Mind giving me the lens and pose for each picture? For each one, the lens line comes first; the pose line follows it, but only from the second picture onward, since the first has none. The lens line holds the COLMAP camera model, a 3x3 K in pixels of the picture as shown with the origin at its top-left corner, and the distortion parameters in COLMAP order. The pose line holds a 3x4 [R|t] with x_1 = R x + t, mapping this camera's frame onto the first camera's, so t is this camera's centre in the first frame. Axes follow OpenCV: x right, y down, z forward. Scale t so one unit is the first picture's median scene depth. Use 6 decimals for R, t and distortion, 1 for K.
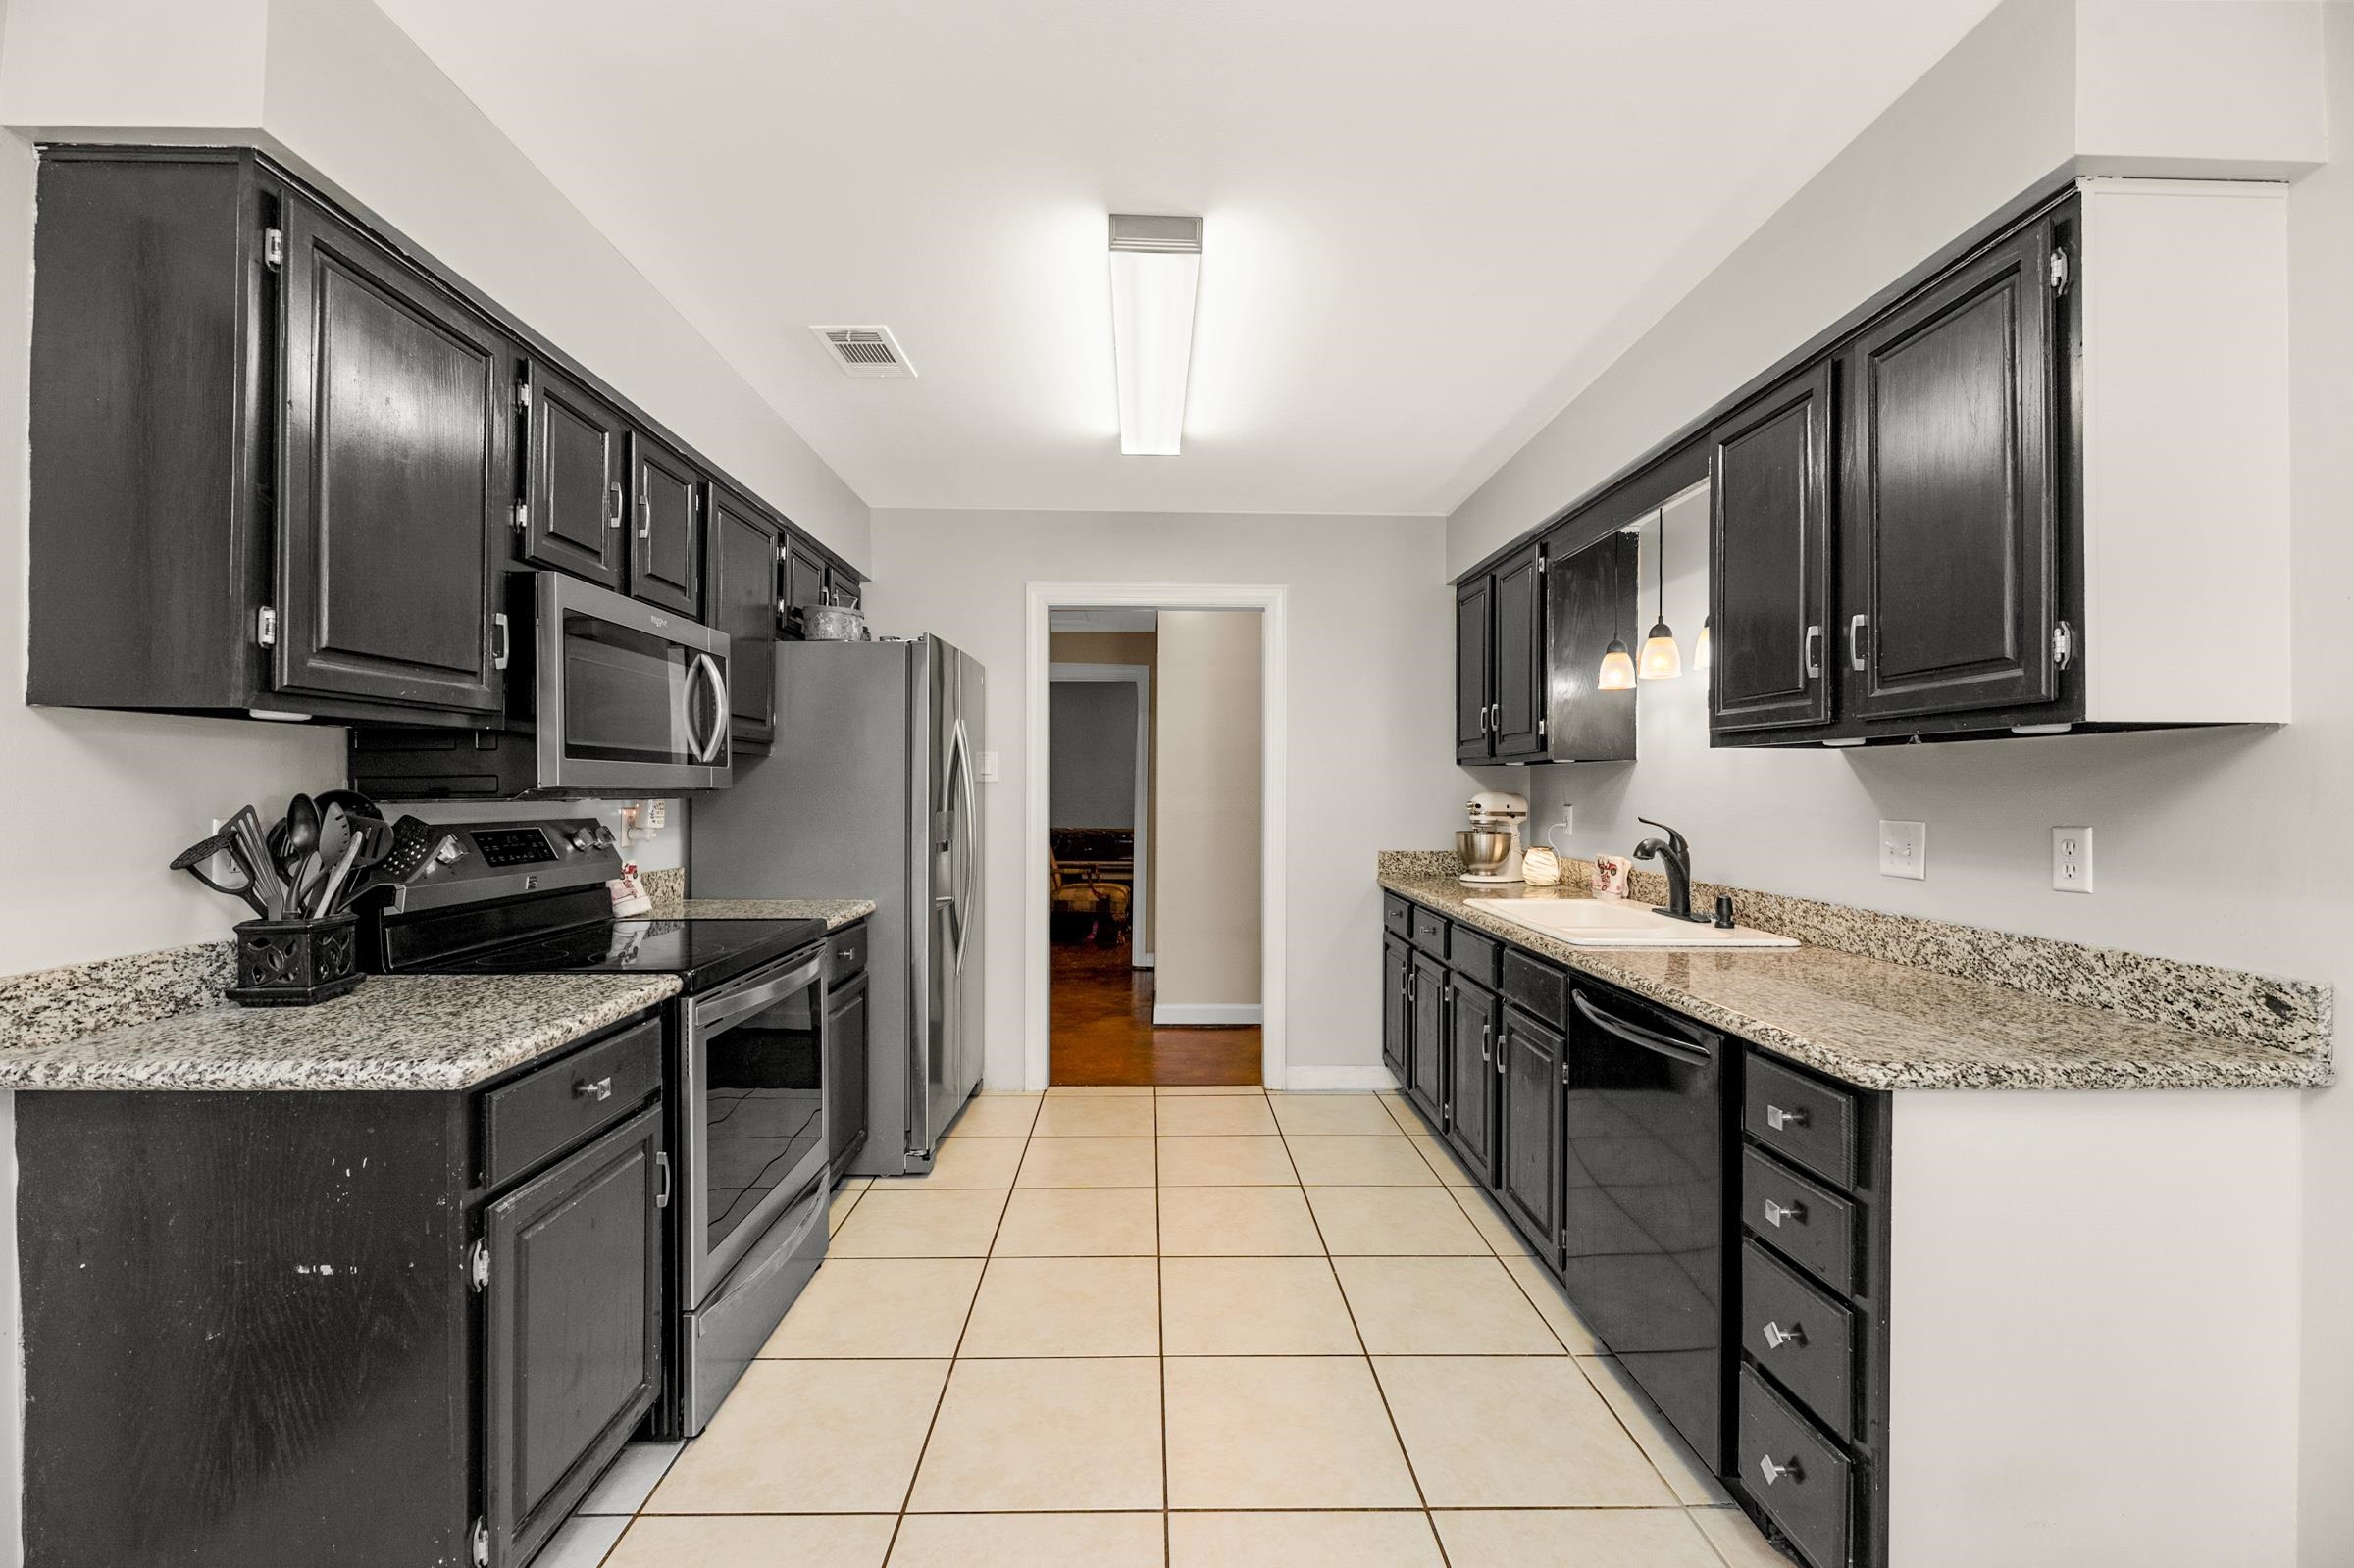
lens RADIAL K [[956.6, 0, 1174.2], [0, 956.6, 784.8], [0, 0, 1]] dist [-0.001205, -0.002658]
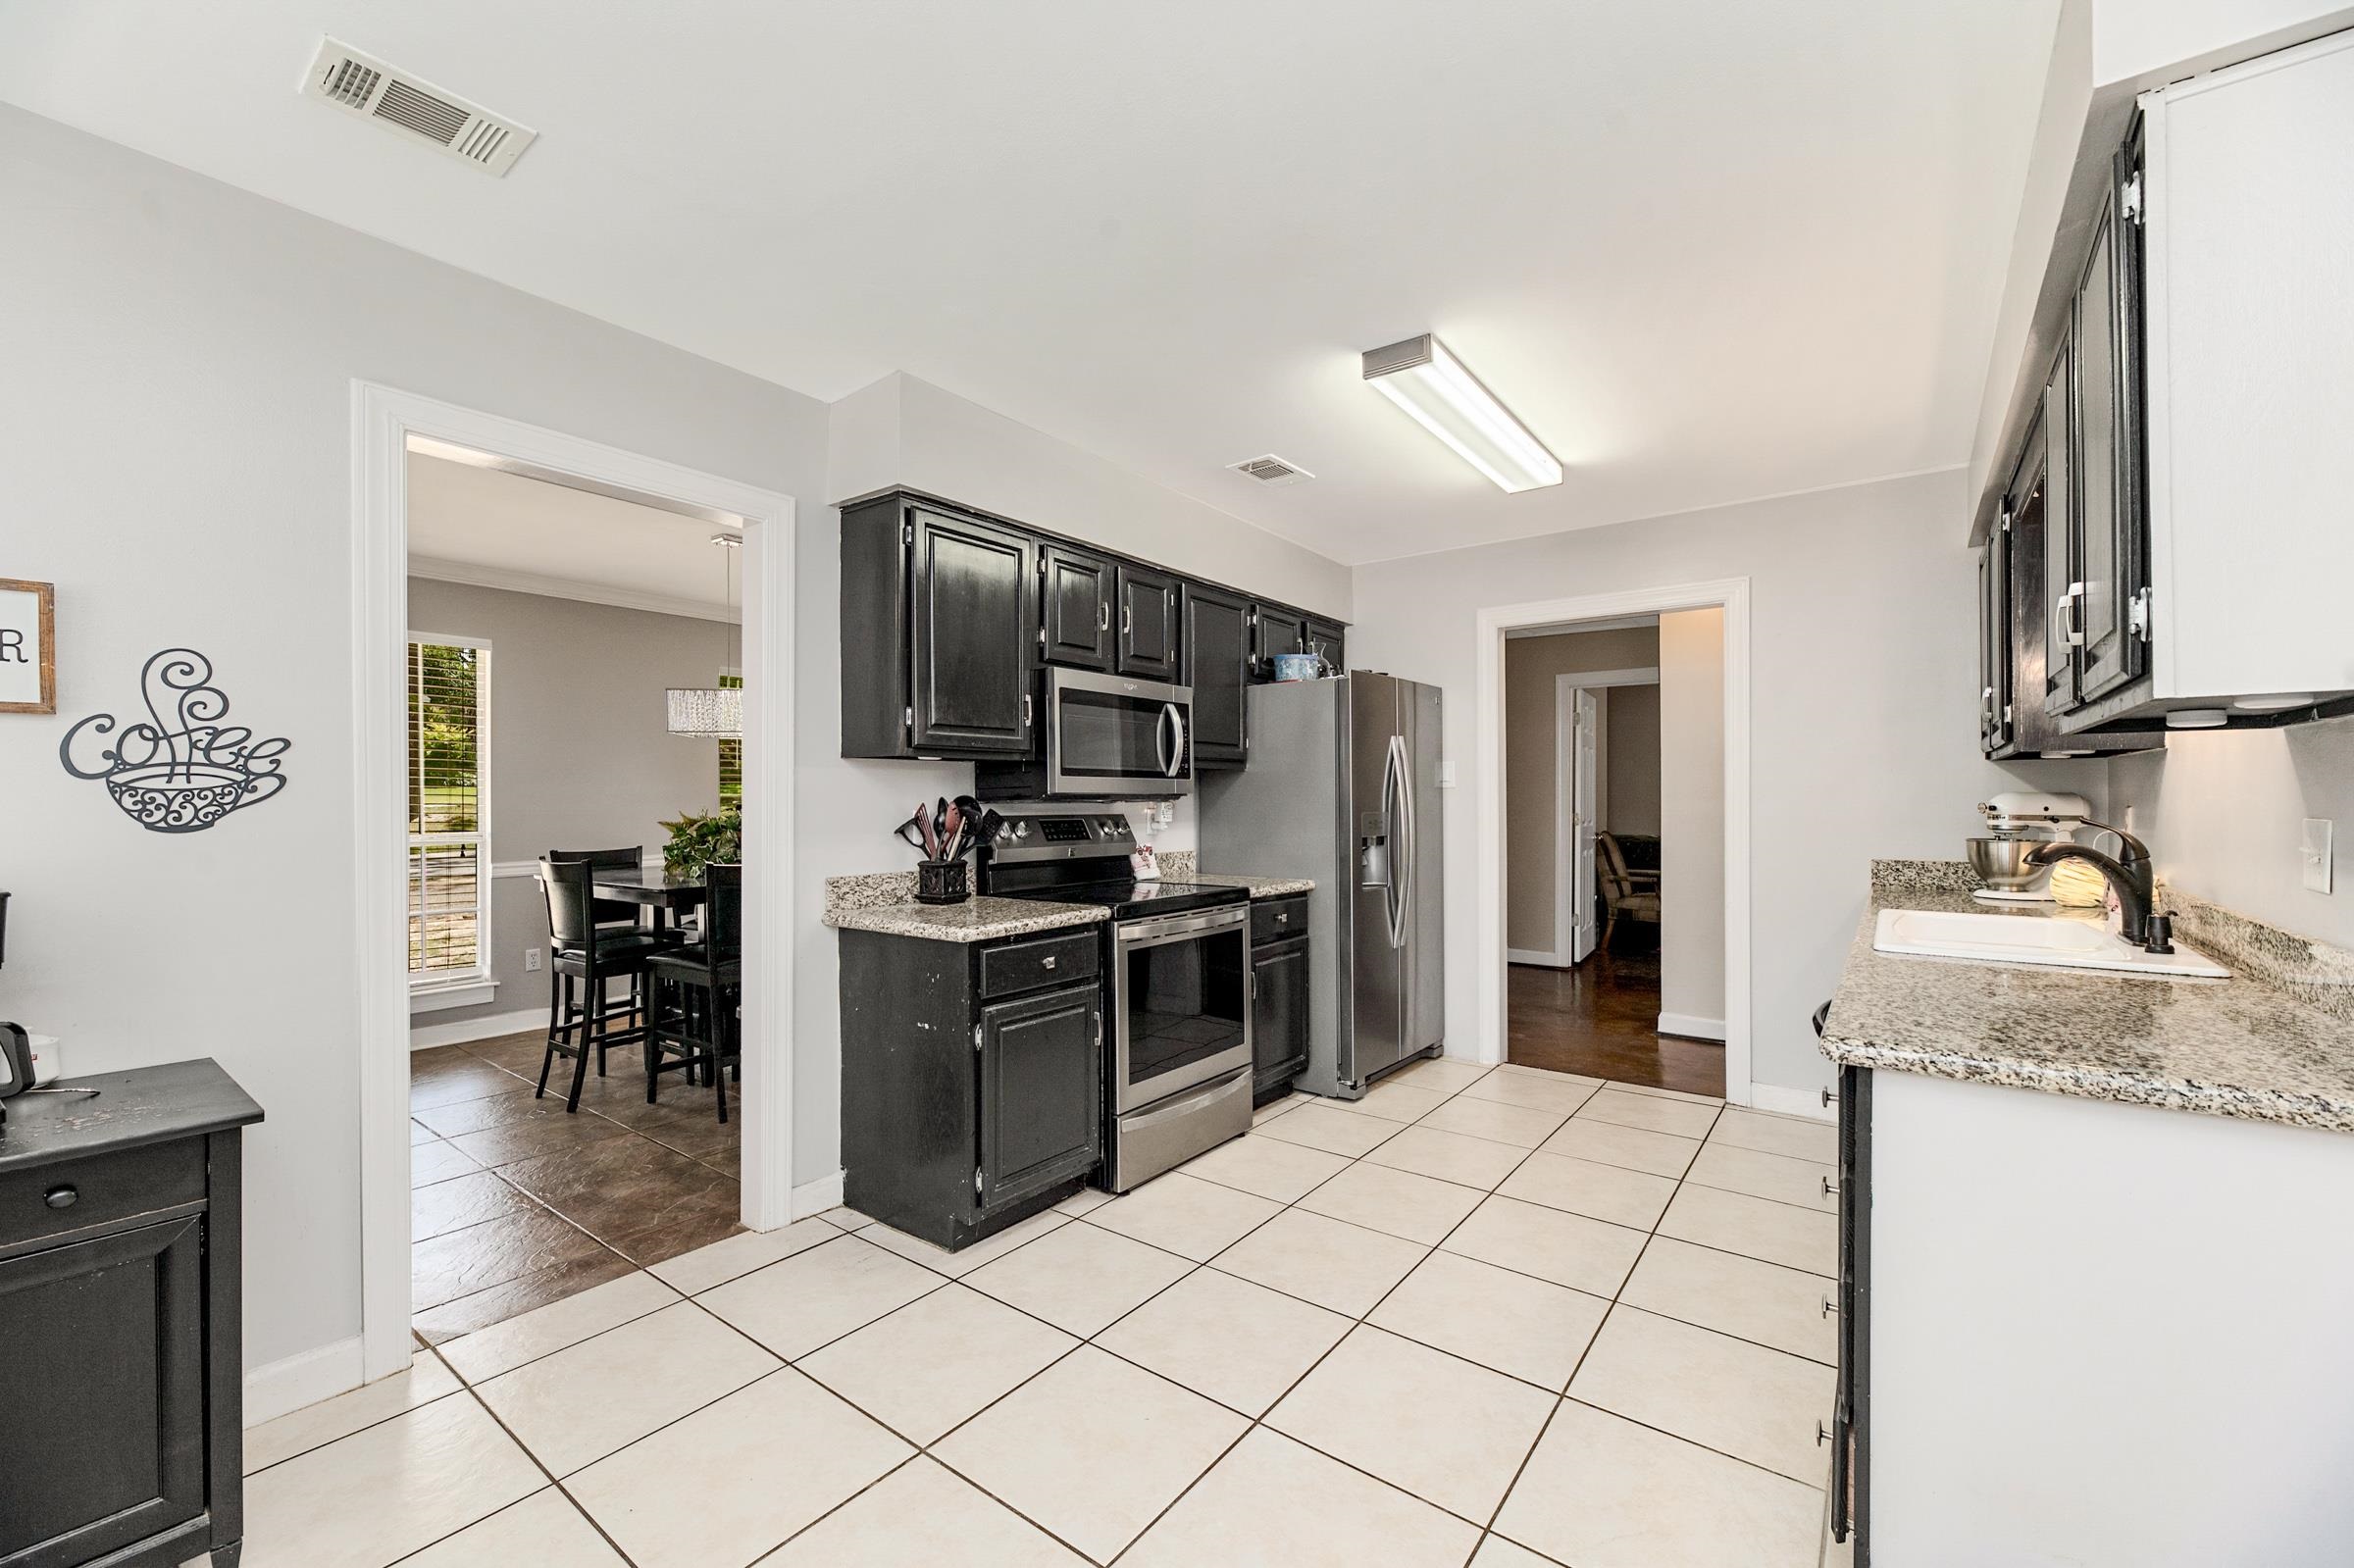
lens RADIAL K [[956.6, 0, 1196.4], [0, 956.6, 795.3], [0, 0, 1]] dist [-0.001205, -0.002658]
pose [[0.790581, -0.008944, -0.612293, 0.513265], [0.009658, 0.999951, -0.002137, 0.010653], [0.612282, -0.004224, 0.790628, -0.169895]]
